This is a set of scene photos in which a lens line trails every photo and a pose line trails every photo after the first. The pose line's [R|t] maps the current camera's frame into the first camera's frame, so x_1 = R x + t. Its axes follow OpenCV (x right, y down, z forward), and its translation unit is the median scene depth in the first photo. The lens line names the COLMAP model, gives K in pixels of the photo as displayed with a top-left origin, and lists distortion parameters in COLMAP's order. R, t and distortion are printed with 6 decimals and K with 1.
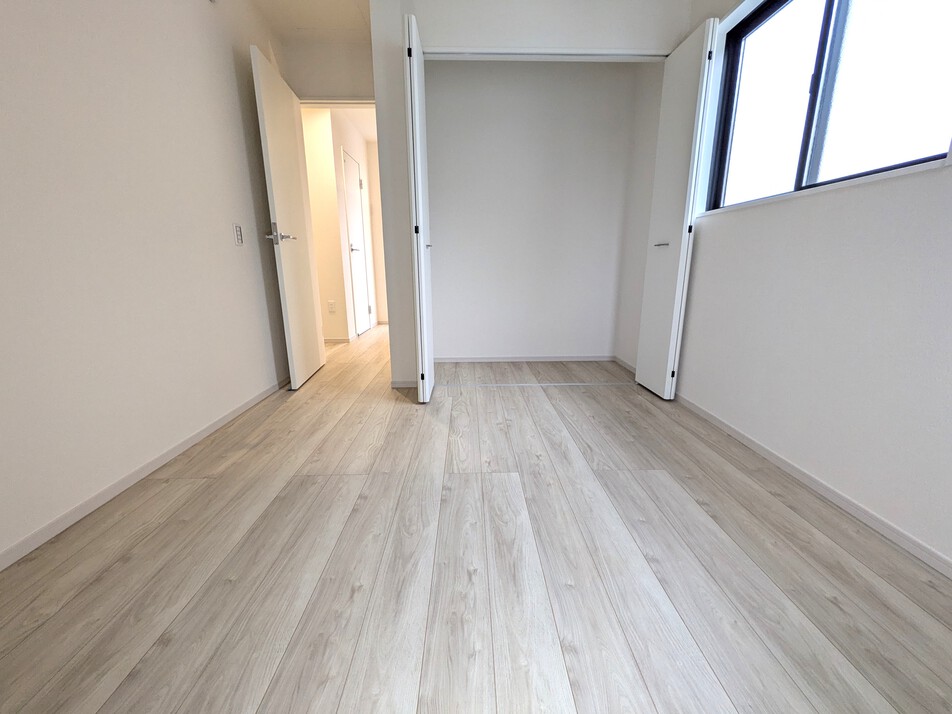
lens RADIAL K [[378.0, 0, 476.0], [0, 378.0, 357.0], [0, 0, 1]] dist [-0.015881, 0.000228]
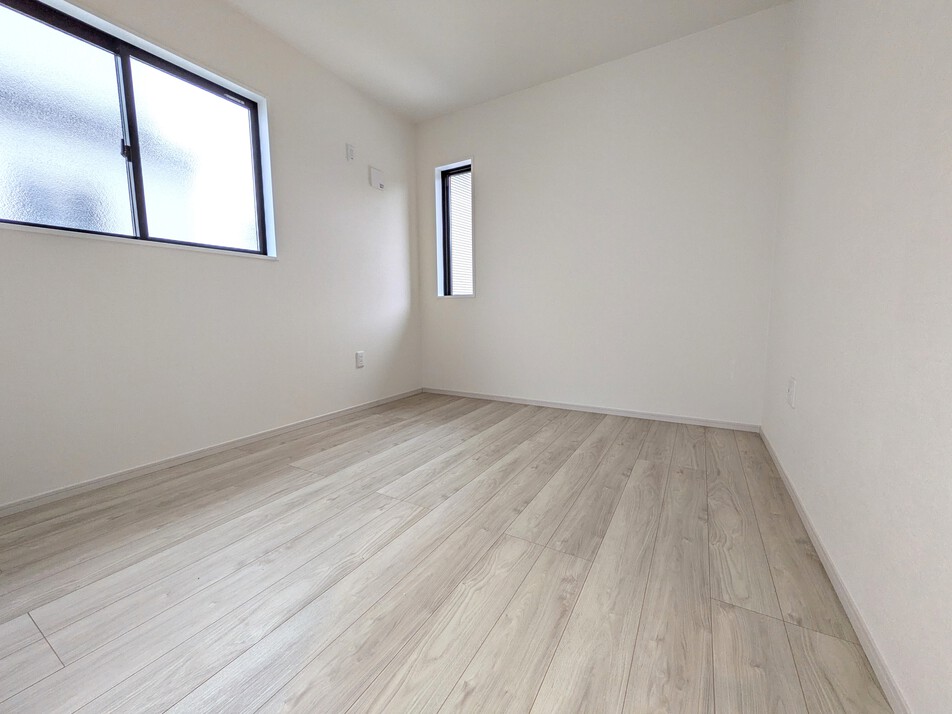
lens RADIAL K [[378.0, 0, 476.0], [0, 378.0, 357.0], [0, 0, 1]] dist [-0.015881, 0.000228]
pose [[-0.852355, -0.052462, 0.520325, -0.660989], [0.134135, 0.939740, 0.314479, -0.342466], [-0.505468, 0.337842, -0.793955, 1.590263]]
